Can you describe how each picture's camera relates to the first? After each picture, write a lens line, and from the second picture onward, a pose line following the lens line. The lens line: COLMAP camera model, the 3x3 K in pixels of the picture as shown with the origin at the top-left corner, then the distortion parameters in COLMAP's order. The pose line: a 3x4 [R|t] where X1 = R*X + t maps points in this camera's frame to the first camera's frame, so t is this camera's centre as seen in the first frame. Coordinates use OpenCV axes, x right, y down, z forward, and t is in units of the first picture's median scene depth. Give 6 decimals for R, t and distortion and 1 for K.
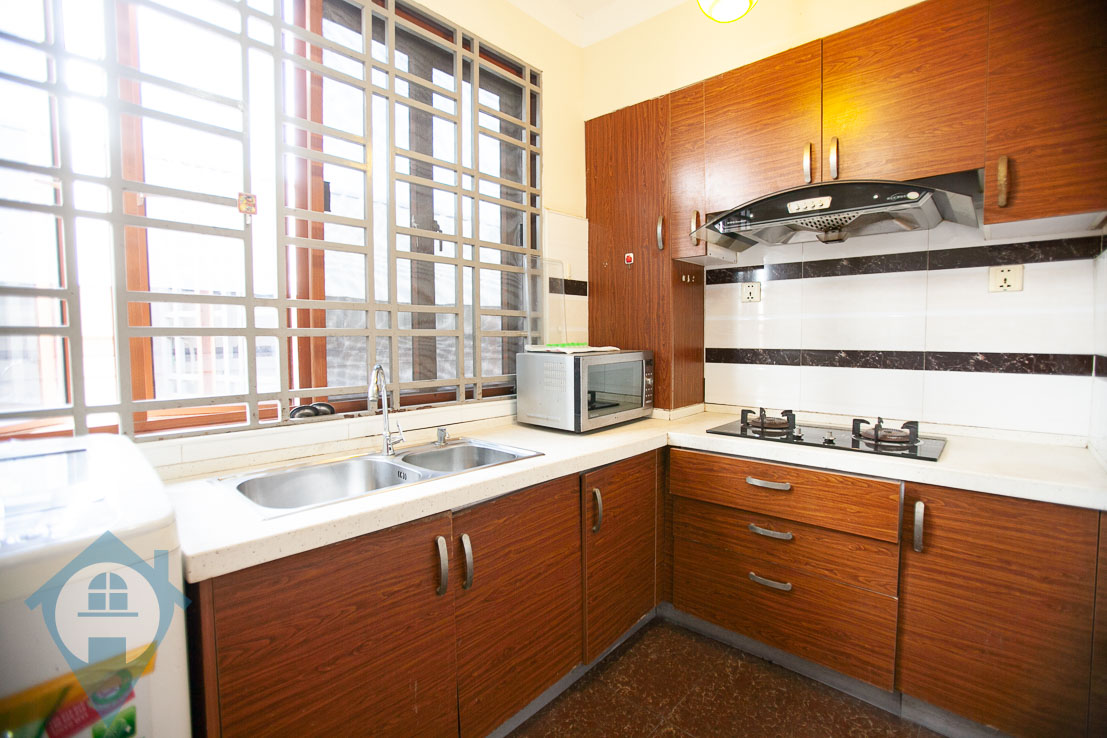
lens RADIAL K [[518.1, 0, 546.3], [0, 518.1, 374.4], [0, 0, 1]] dist [-0.066872, 0.026032]
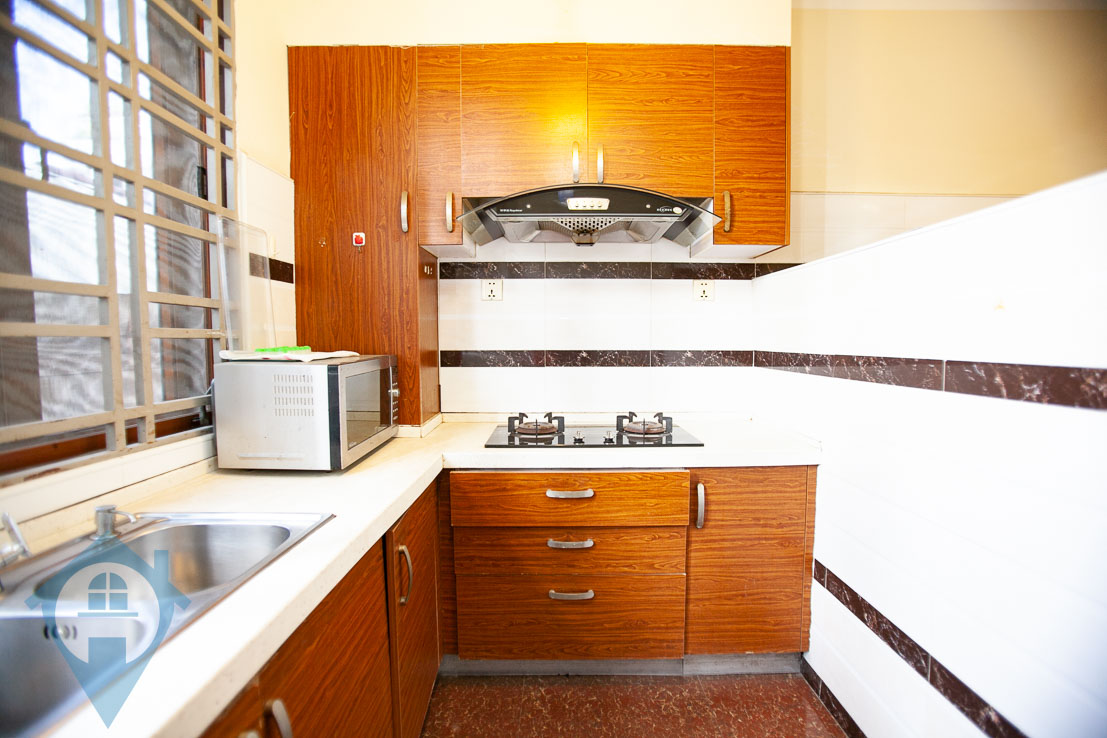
lens RADIAL K [[518.1, 0, 556.7], [0, 518.1, 371.2], [0, 0, 1]] dist [-0.066872, 0.026032]
pose [[0.724468, -0.041267, 0.688072, -0.197824], [0.048908, 0.998768, 0.008406, -0.017185], [-0.687571, 0.027562, 0.725594, 0.275037]]
